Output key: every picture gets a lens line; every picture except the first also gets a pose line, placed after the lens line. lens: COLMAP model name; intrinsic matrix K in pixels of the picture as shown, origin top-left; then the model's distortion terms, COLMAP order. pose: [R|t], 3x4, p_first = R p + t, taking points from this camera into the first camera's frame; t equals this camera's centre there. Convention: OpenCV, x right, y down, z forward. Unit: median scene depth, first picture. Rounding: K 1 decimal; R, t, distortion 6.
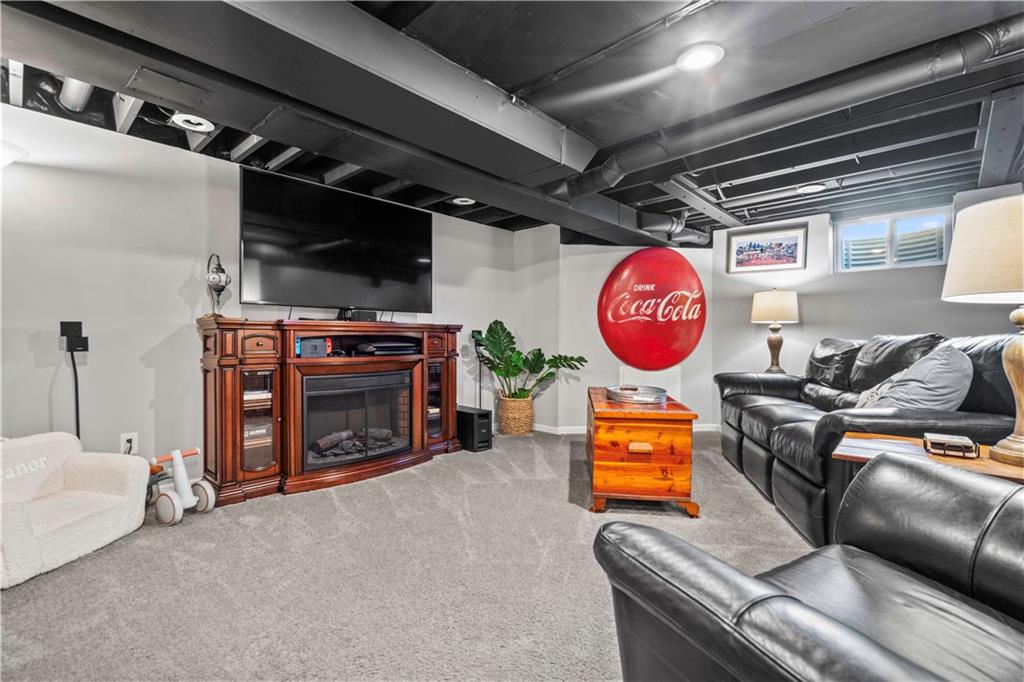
lens RADIAL K [[468.3, 0, 517.4], [0, 468.3, 342.6], [0, 0, 1]] dist [0.000859, -0.000165]
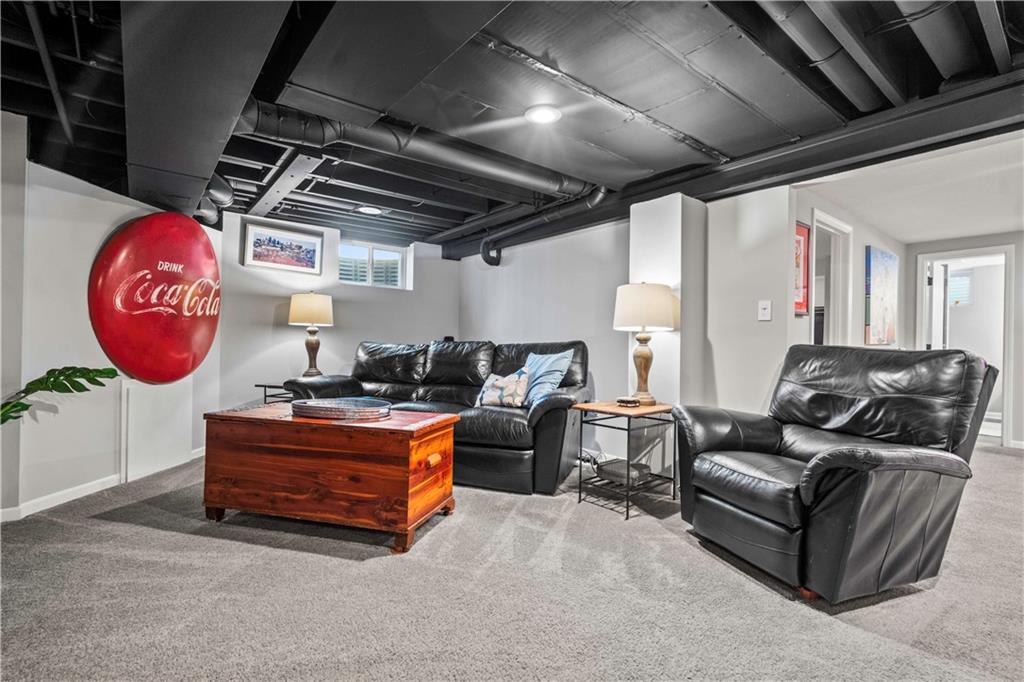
lens RADIAL K [[468.3, 0, 515.7], [0, 468.3, 343.8], [0, 0, 1]] dist [0.000859, -0.000165]
pose [[0.154719, 0.000325, 0.987958, -0.362706], [-0.009621, 0.999953, 0.001177, -0.007485], [-0.987912, -0.009687, 0.154715, 0.388733]]
